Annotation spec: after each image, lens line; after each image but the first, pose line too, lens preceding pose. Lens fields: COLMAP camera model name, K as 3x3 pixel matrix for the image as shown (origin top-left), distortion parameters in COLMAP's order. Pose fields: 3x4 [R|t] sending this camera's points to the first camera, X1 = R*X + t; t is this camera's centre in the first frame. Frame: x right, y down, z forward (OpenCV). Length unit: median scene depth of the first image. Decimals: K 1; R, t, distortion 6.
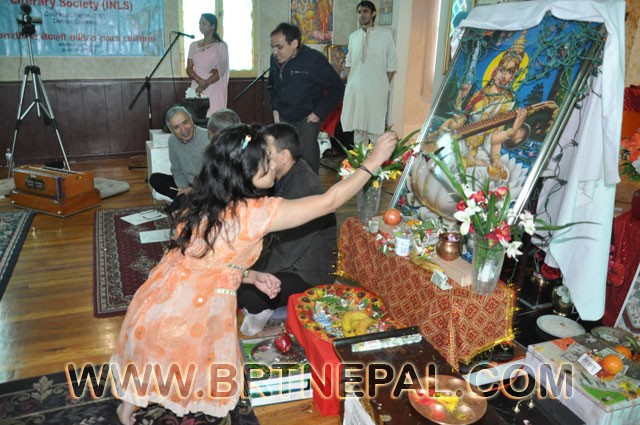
lens RADIAL K [[509.0, 0, 326.7], [0, 509.0, 225.8], [0, 0, 1]] dist [-0.138351, 0.080430]
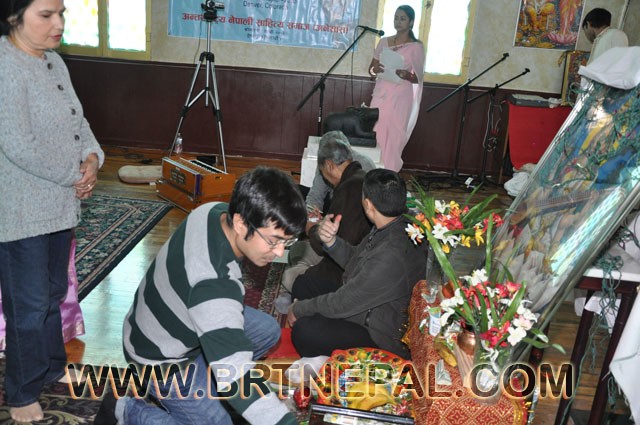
lens RADIAL K [[668.2, 0, 316.8], [0, 668.2, 212.5], [0, 0, 1]] dist [0.027751, 0.000000]
pose [[0.888109, 0.168959, -0.427453, 0.393604], [-0.195102, 0.980622, -0.017749, -0.081409], [0.416171, 0.099160, 0.903864, -0.131721]]
